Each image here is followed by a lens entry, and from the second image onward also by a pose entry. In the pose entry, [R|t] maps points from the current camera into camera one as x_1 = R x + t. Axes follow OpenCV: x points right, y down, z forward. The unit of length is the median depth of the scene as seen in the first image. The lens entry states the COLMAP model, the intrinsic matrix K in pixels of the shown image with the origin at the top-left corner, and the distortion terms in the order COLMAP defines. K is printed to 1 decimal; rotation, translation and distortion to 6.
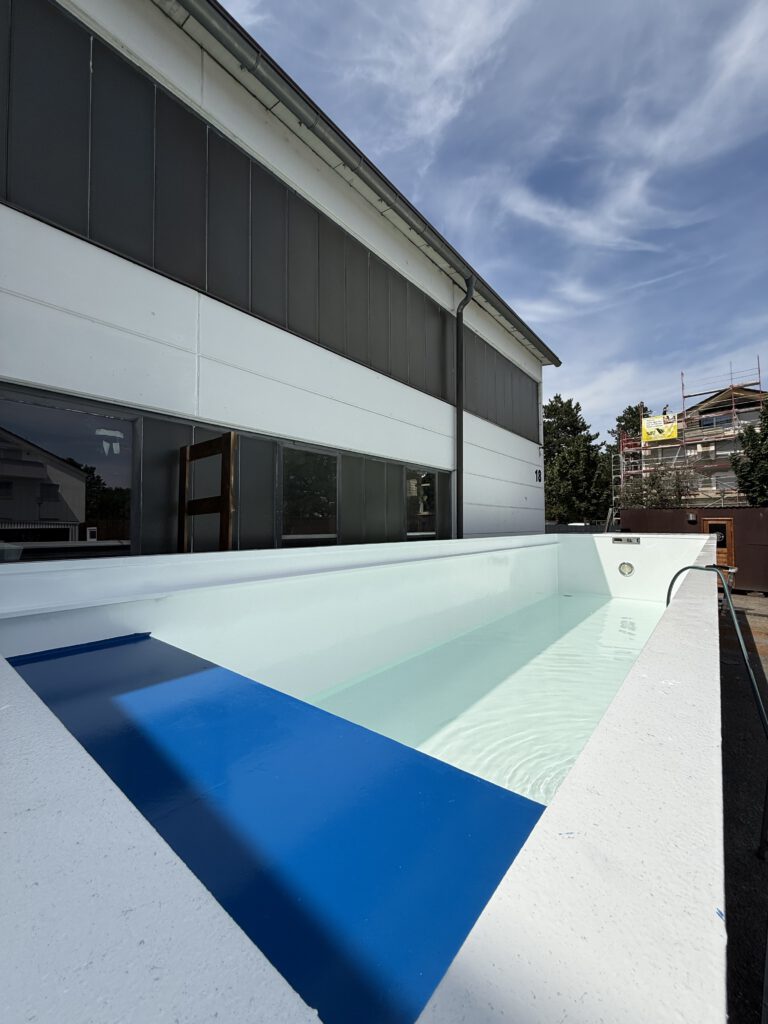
lens RADIAL K [[409.1, 0, 386.1], [0, 409.1, 509.1], [0, 0, 1]] dist [0.001991, 0.000227]
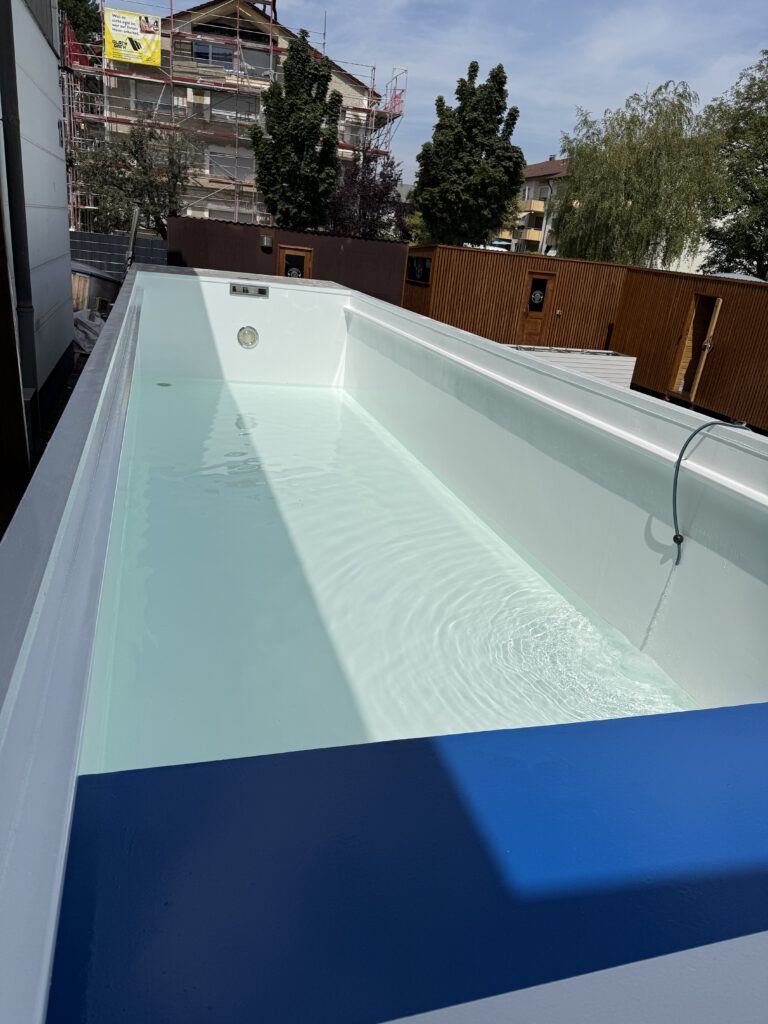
lens RADIAL K [[726.0, 0, 383.5], [0, 726.0, 508.1], [0, 0, 1]] dist [0.001737, 0.001762]
pose [[0.568606, -0.229080, 0.790069, -0.075125], [-0.130431, 0.923185, 0.361547, -0.013853], [-0.812204, -0.308627, 0.495050, 0.057261]]
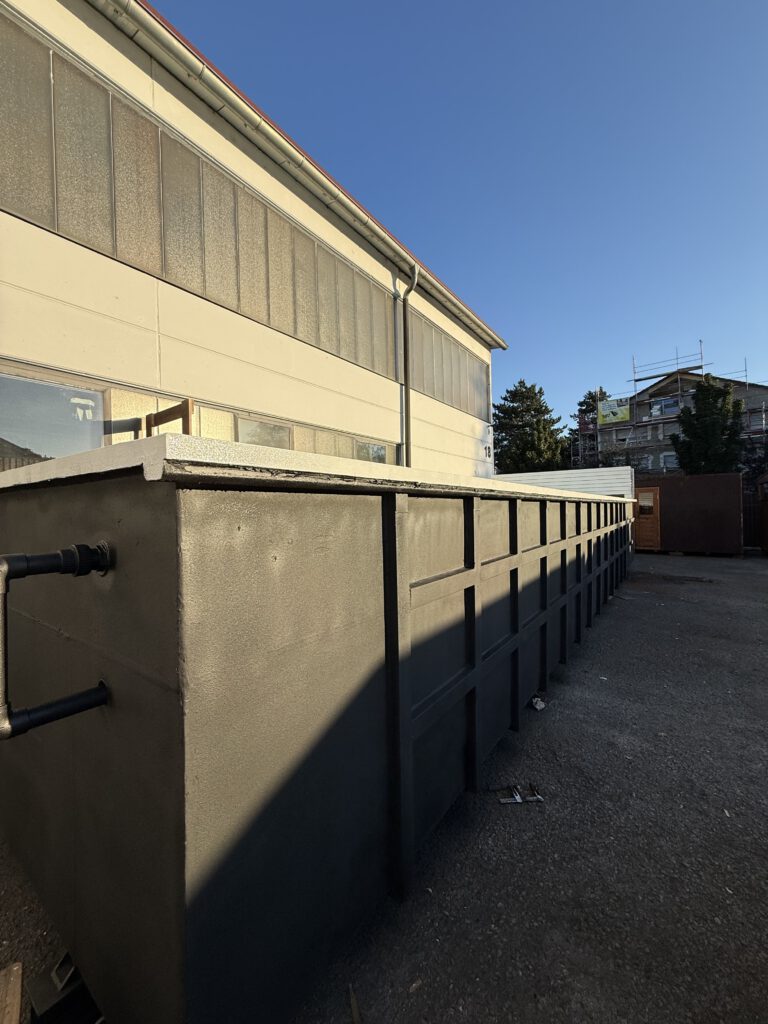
lens RADIAL K [[406.9, 0, 384.6], [0, 406.9, 509.5], [0, 0, 1]] dist [0.000637, -0.000067]
pose [[0.997994, -0.022904, 0.059027, 0.012987], [0.020978, 0.999234, 0.033044, 0.012181], [-0.059738, -0.031739, 0.997709, -0.026180]]
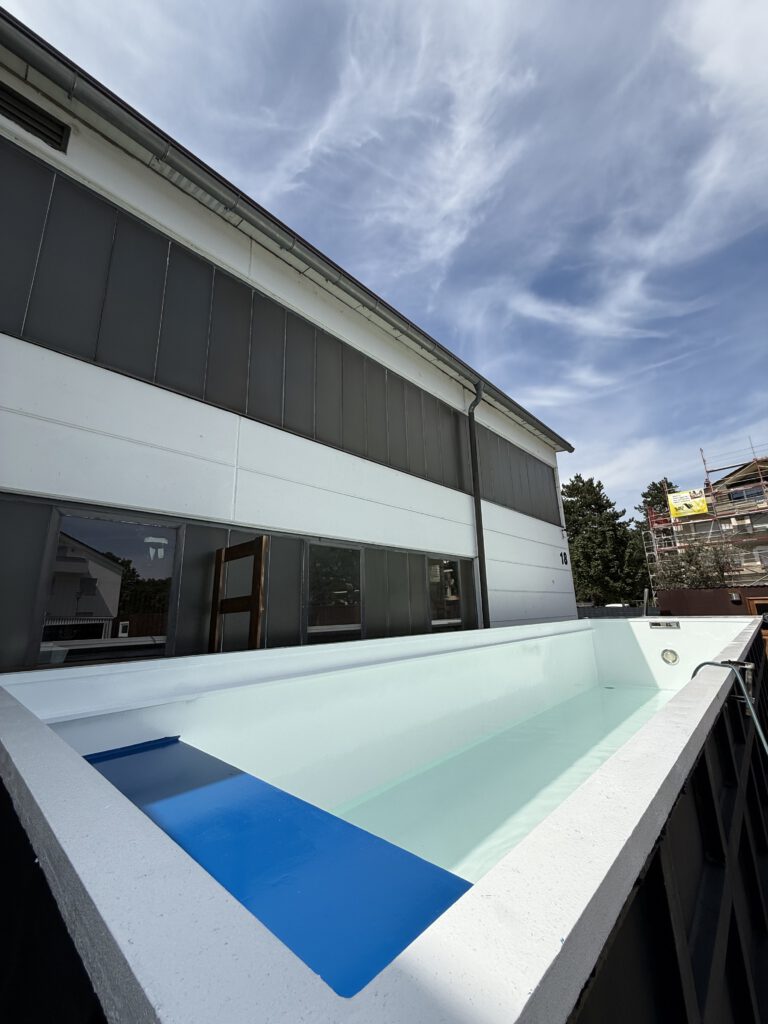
lens RADIAL K [[409.1, 0, 386.1], [0, 409.1, 509.1], [0, 0, 1]] dist [0.001991, 0.000227]
pose [[0.997588, -0.038160, -0.057983, 0.002039], [0.025636, 0.978820, -0.203112, -0.003136], [0.064506, 0.201135, 0.977437, -0.007850]]
